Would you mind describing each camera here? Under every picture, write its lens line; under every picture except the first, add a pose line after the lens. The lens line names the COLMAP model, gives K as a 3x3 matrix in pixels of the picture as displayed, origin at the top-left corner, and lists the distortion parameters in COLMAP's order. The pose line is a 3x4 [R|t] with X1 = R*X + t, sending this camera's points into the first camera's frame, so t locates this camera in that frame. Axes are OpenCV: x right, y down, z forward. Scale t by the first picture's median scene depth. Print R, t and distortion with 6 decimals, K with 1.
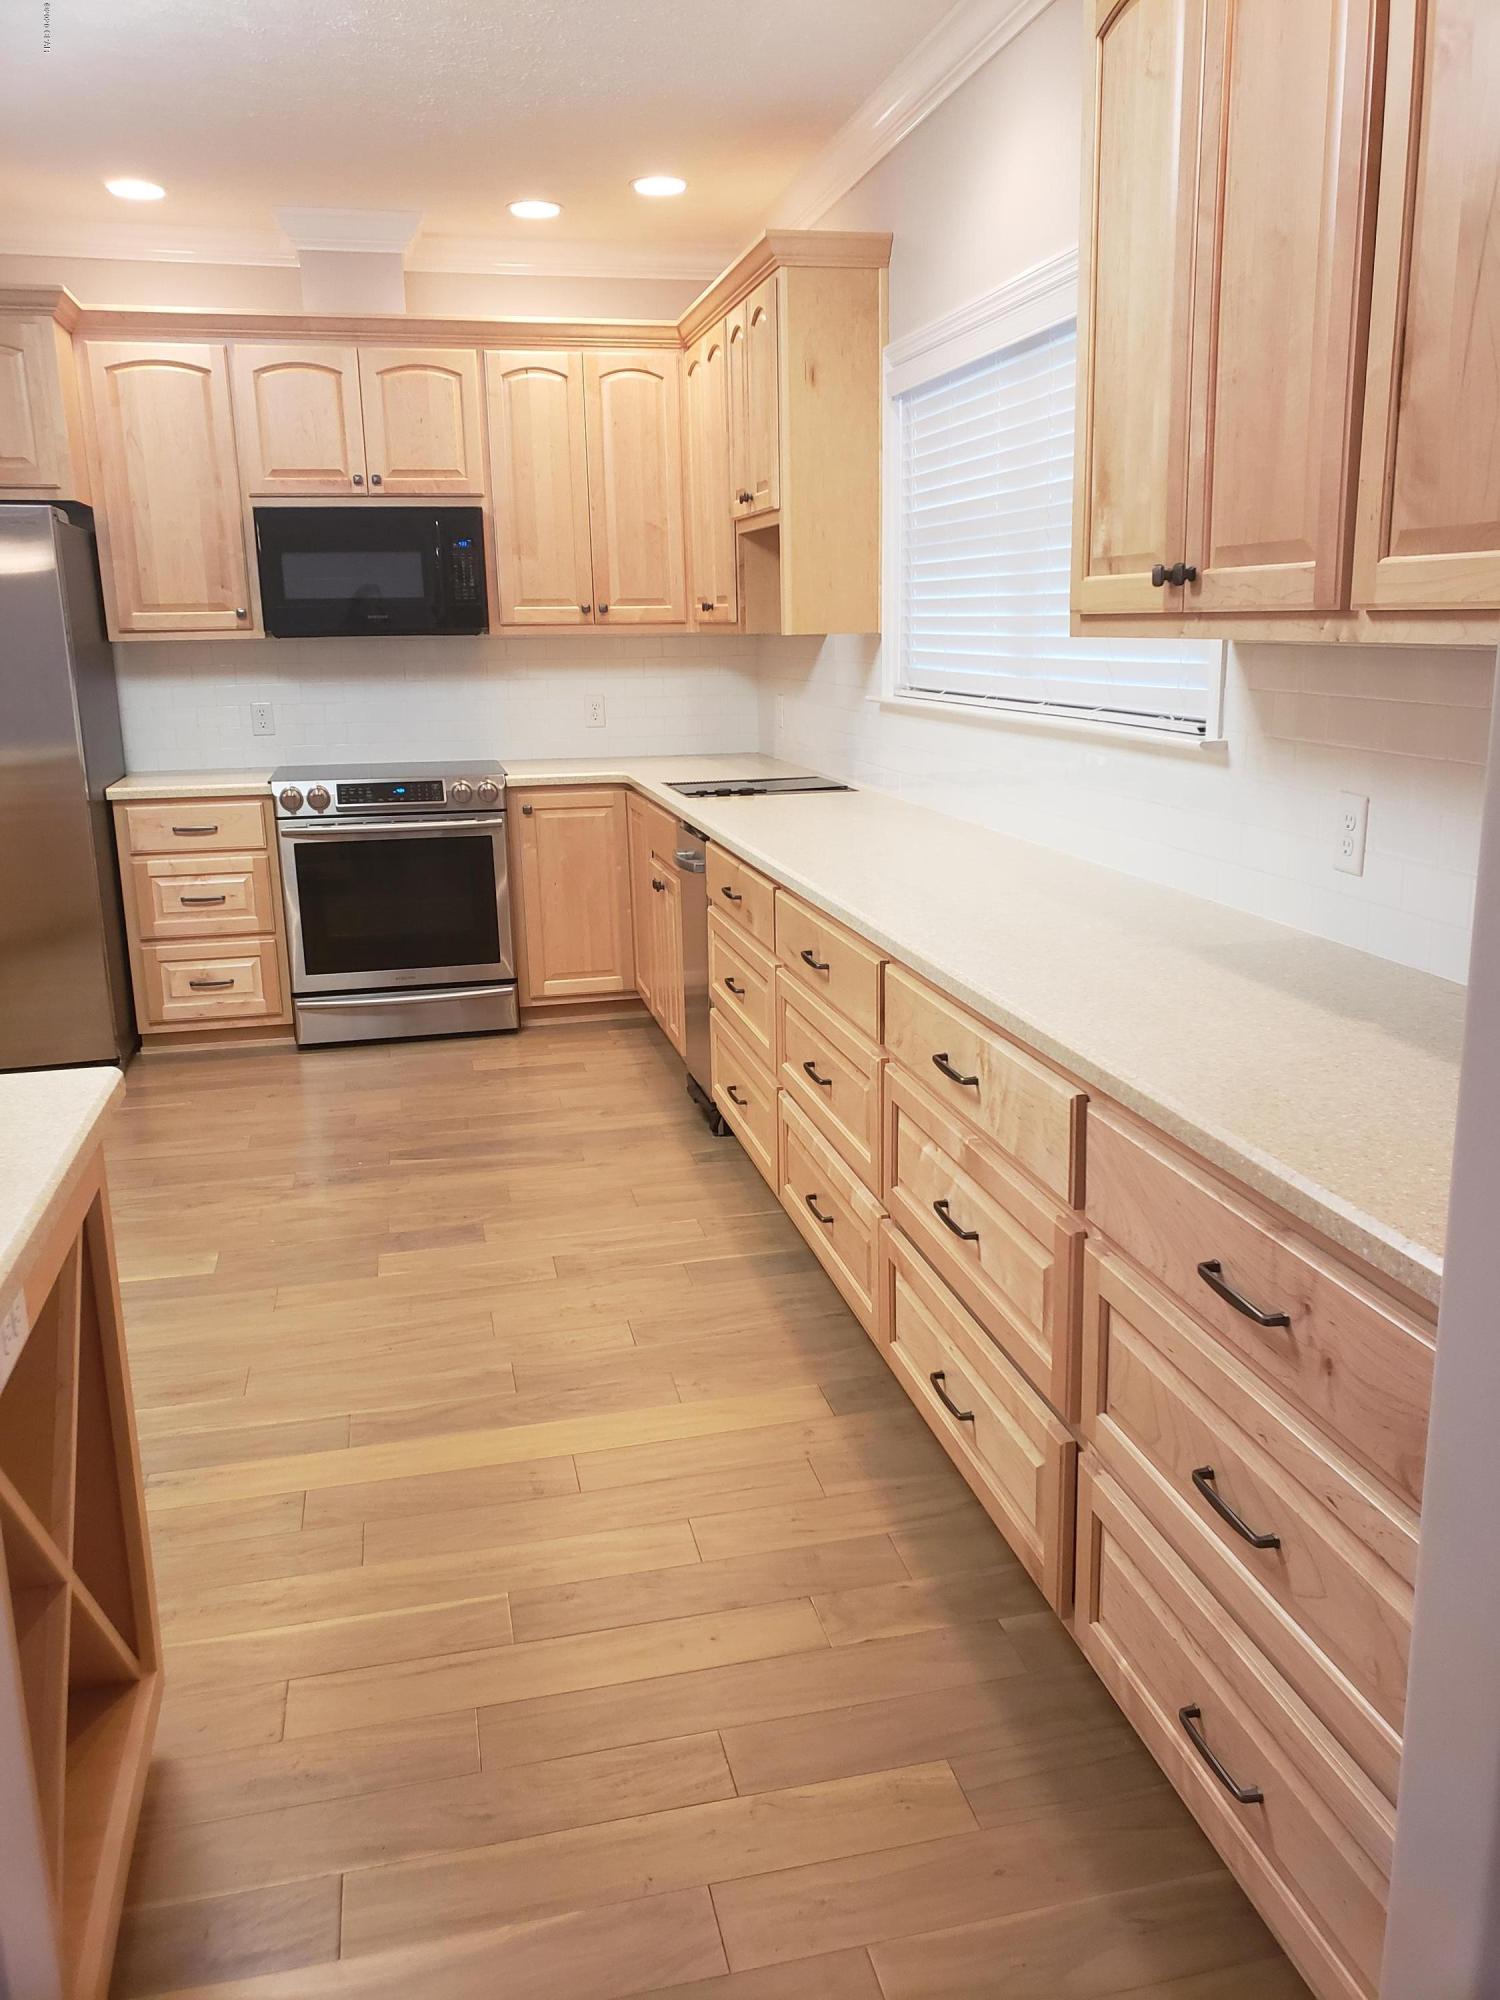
lens RADIAL K [[1557.2, 0, 752.9], [0, 1557.2, 1004.5], [0, 0, 1]] dist [0.133943, -0.277561]
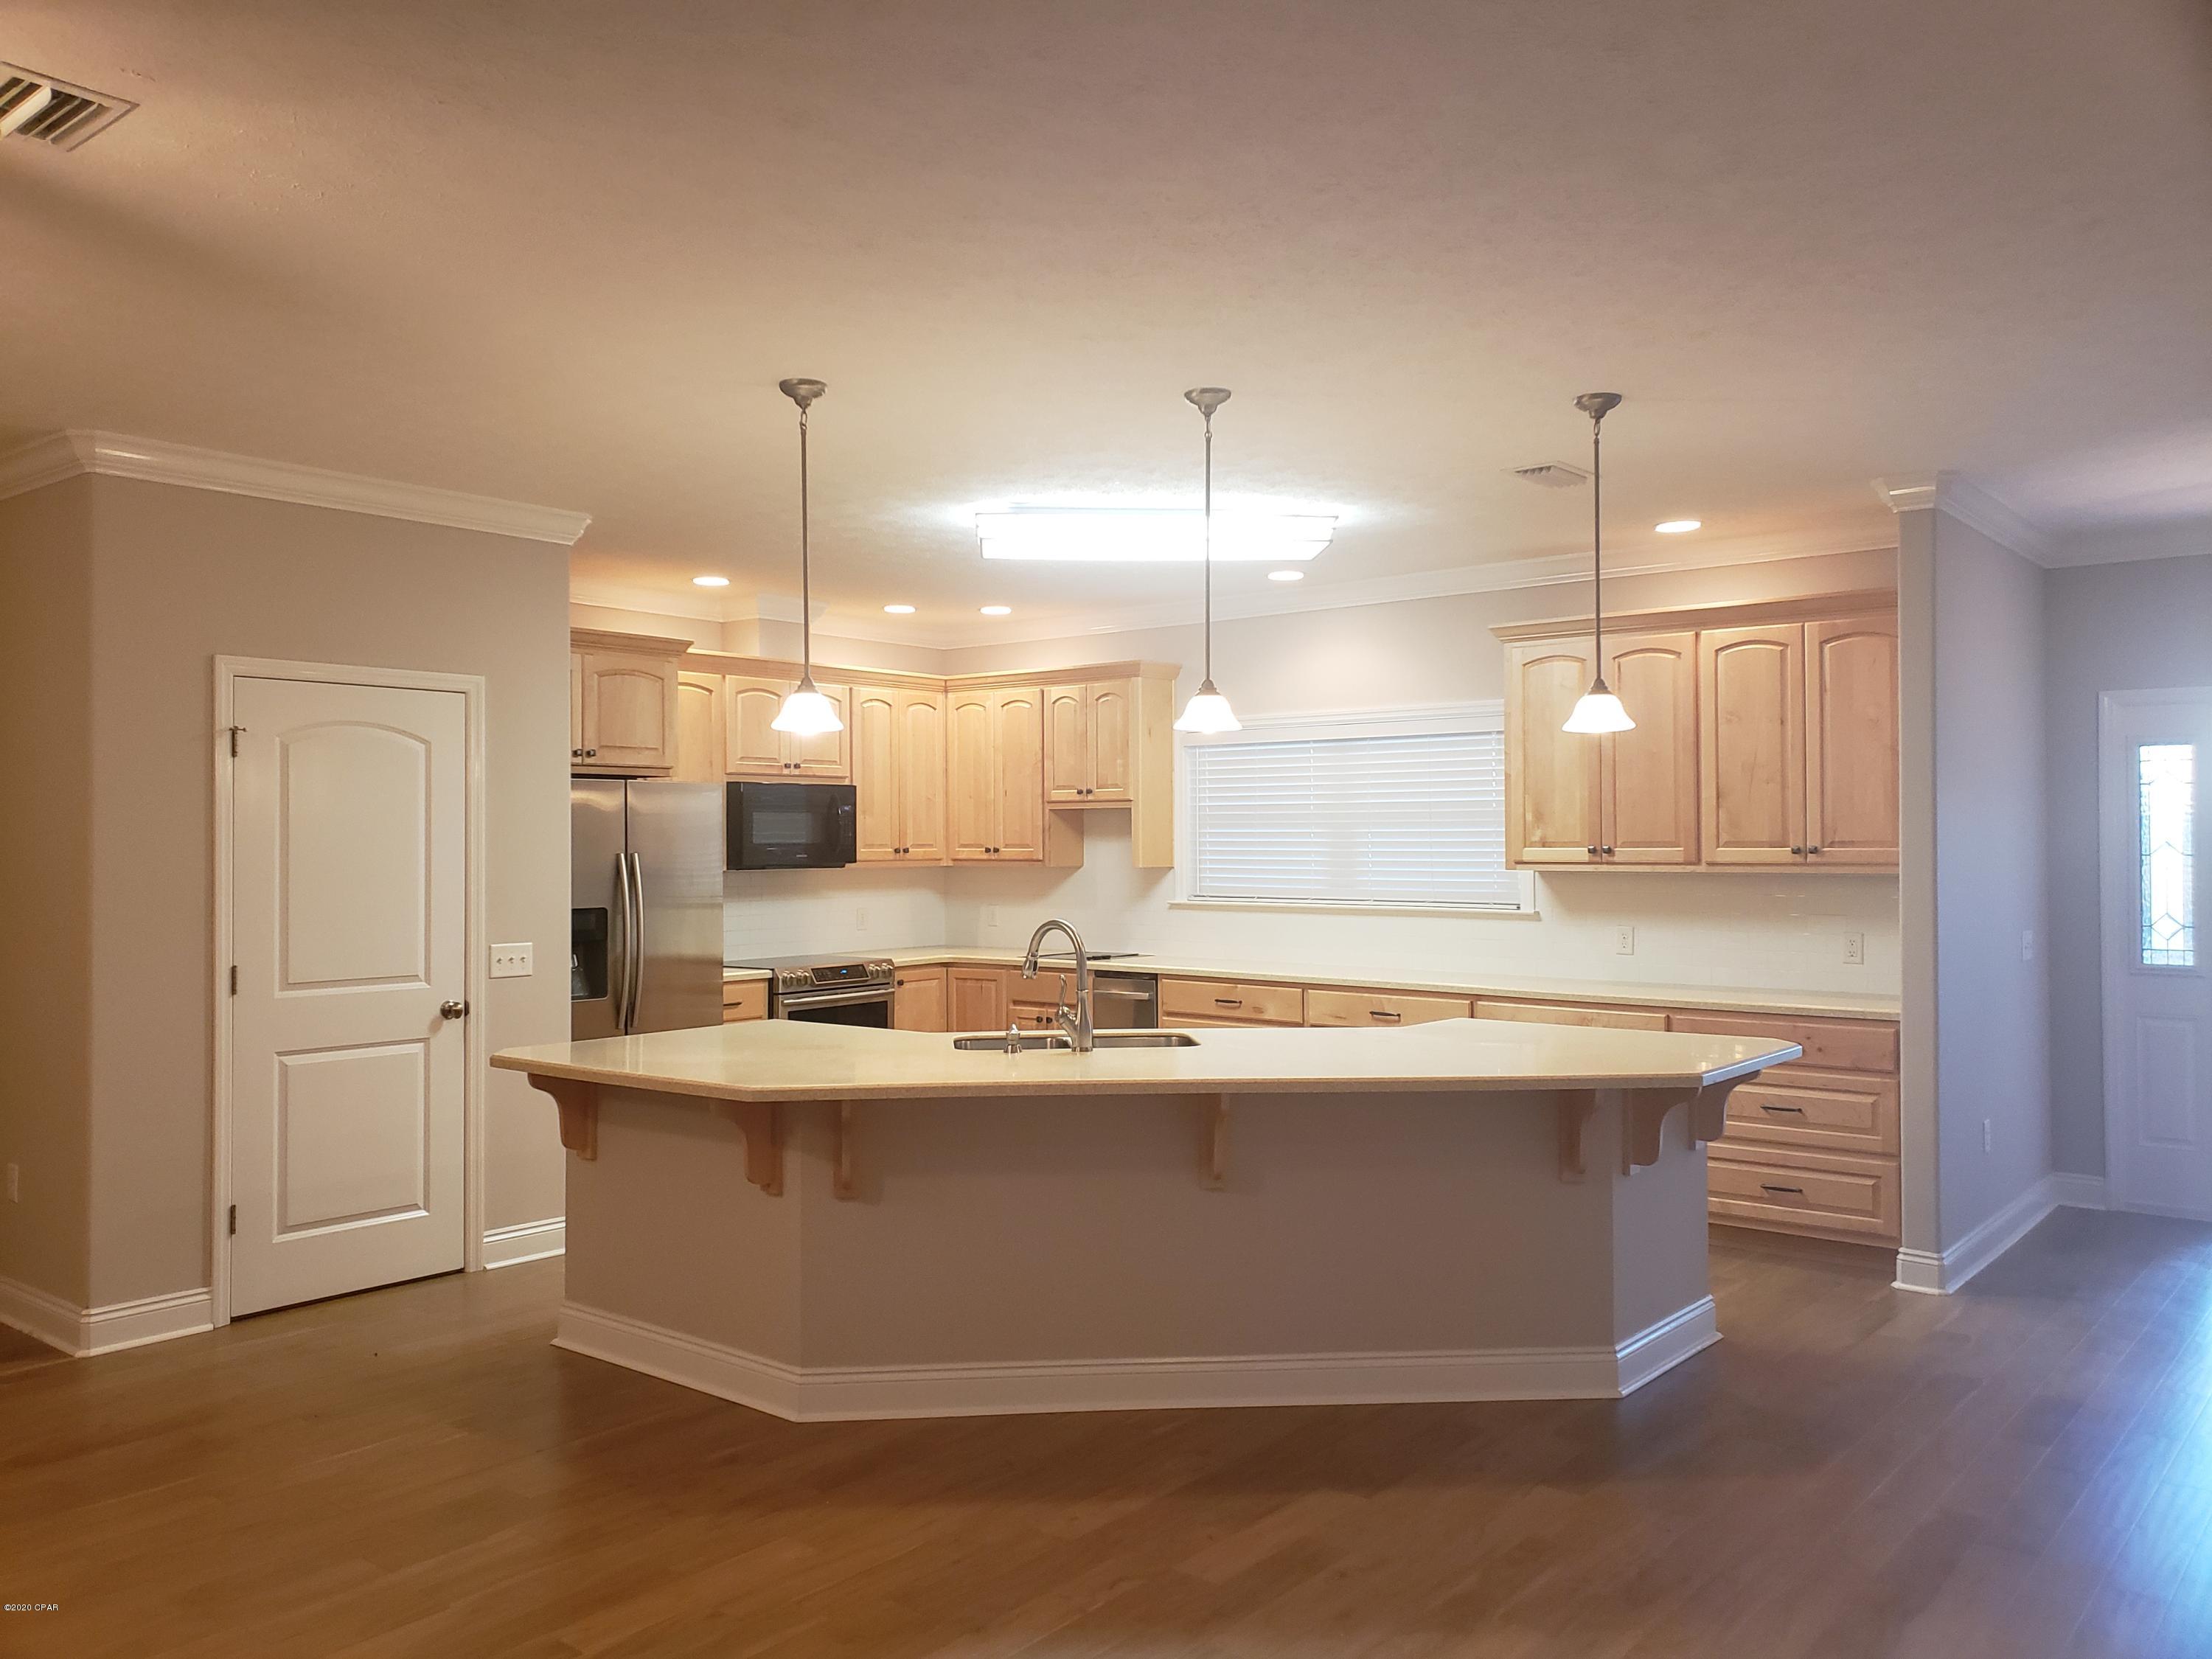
lens RADIAL K [[1722.3, 0, 1049.2], [0, 1722.3, 827.4], [0, 0, 1]] dist [0.133943, -0.277561]
pose [[0.798641, 0.018063, 0.601537, -1.030715], [0.134839, 0.968766, -0.208111, 0.092139], [-0.586508, 0.247316, 0.771261, -0.372017]]
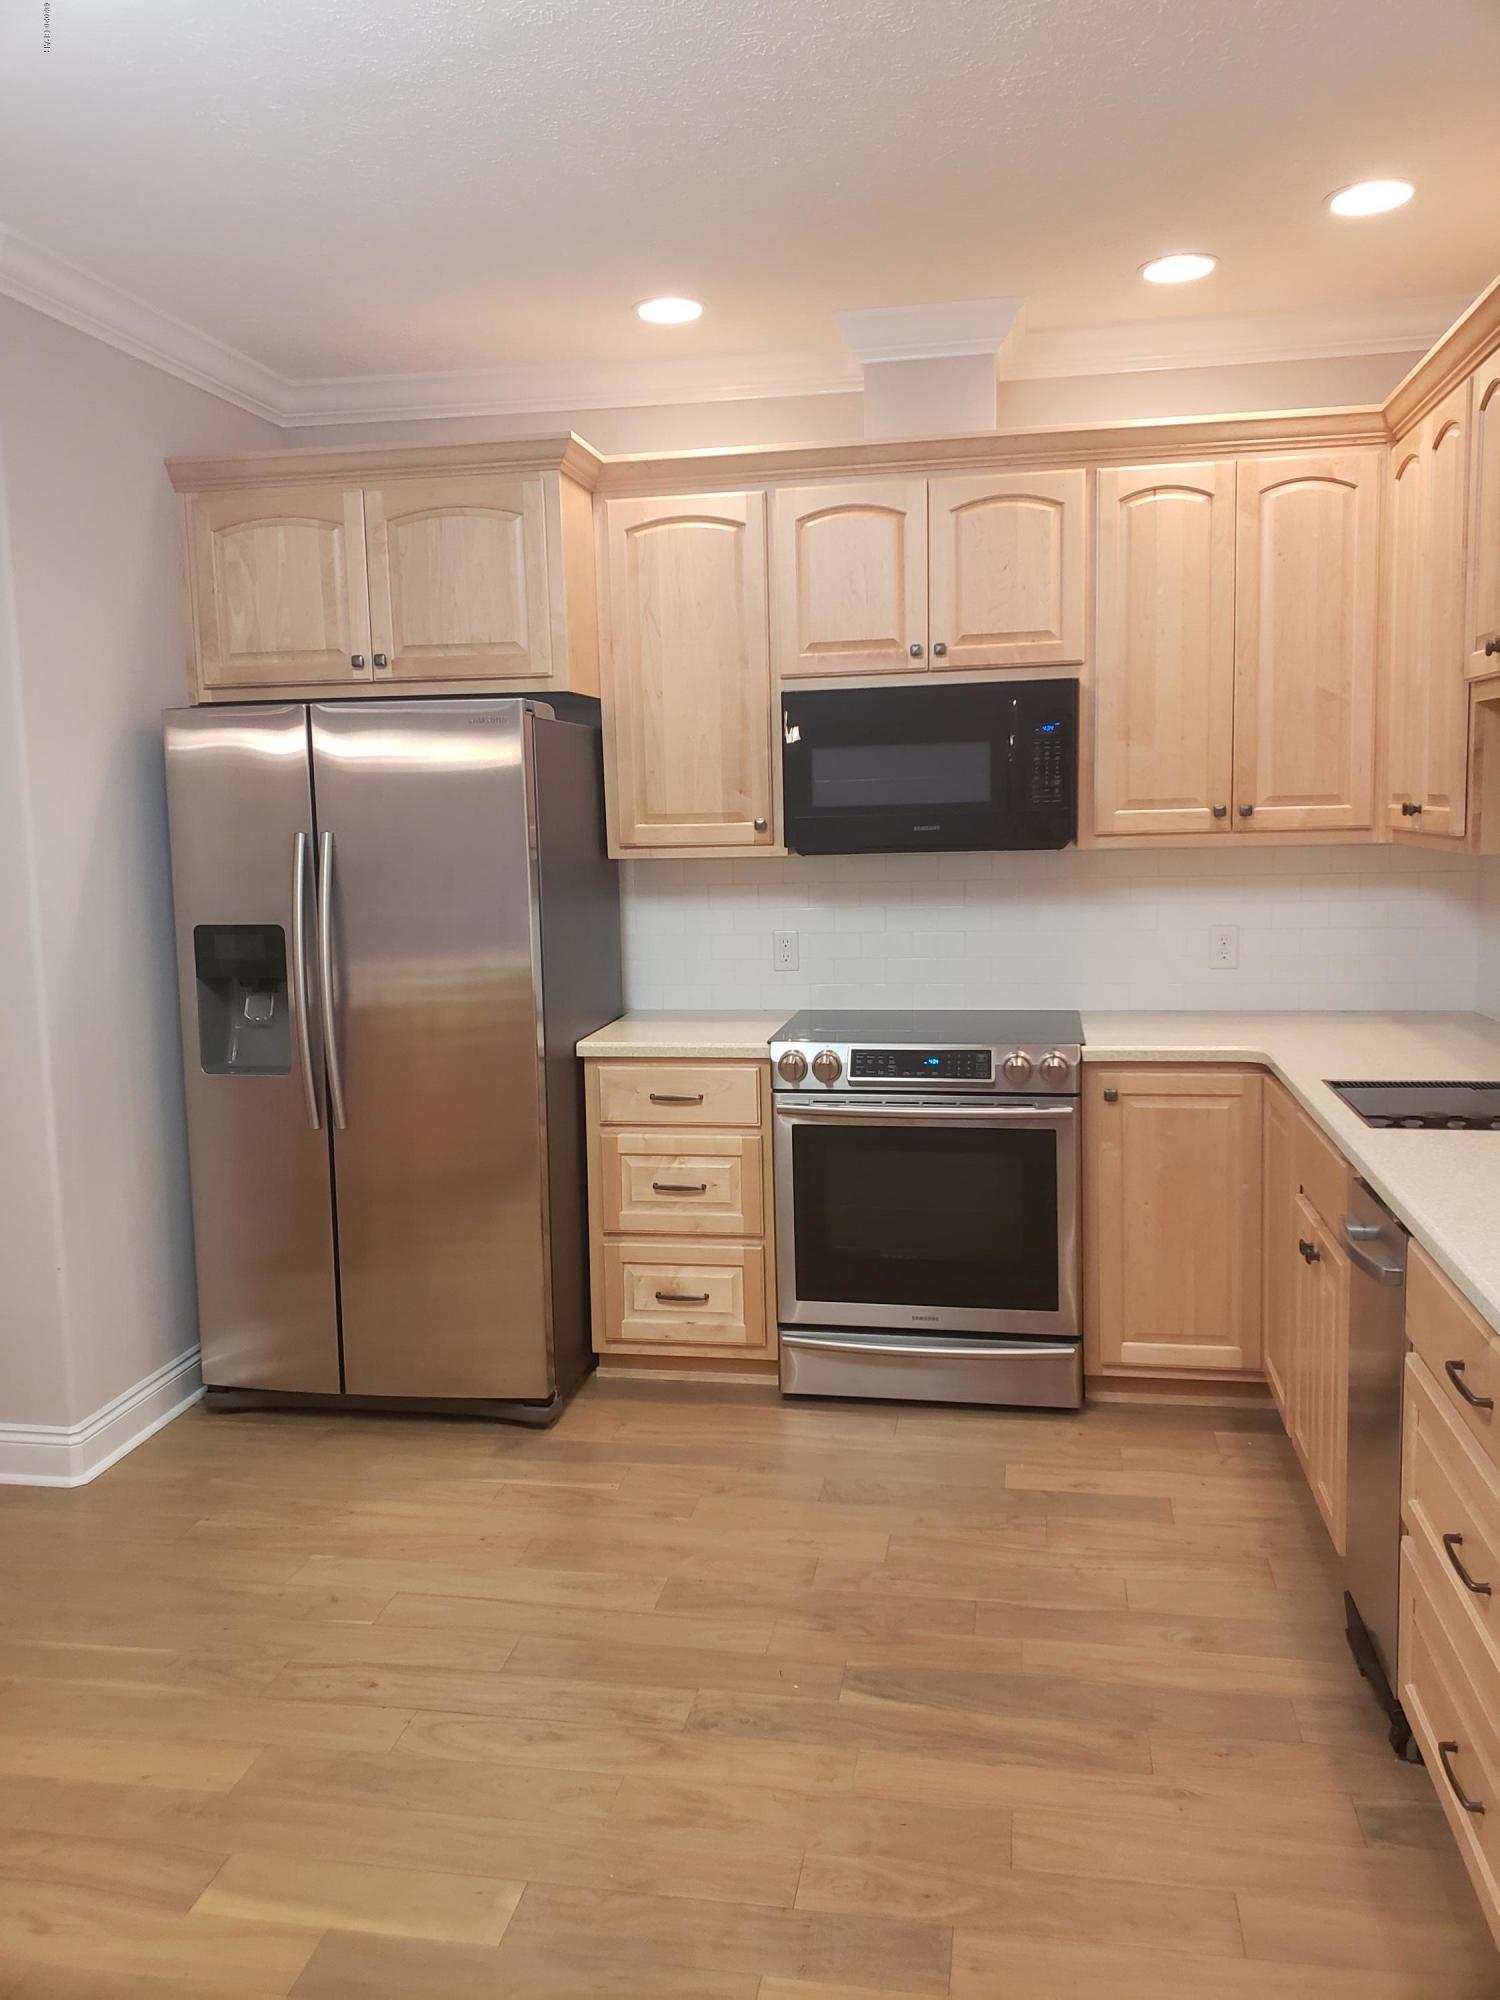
lens RADIAL K [[1557.2, 0, 752.9], [0, 1557.2, 1004.5], [0, 0, 1]] dist [0.133943, -0.277561]
pose [[0.923335, 0.044872, -0.381364, -0.027526], [-0.083315, 0.992901, -0.084889, -0.093651], [0.374847, 0.110155, 0.920519, 0.298316]]
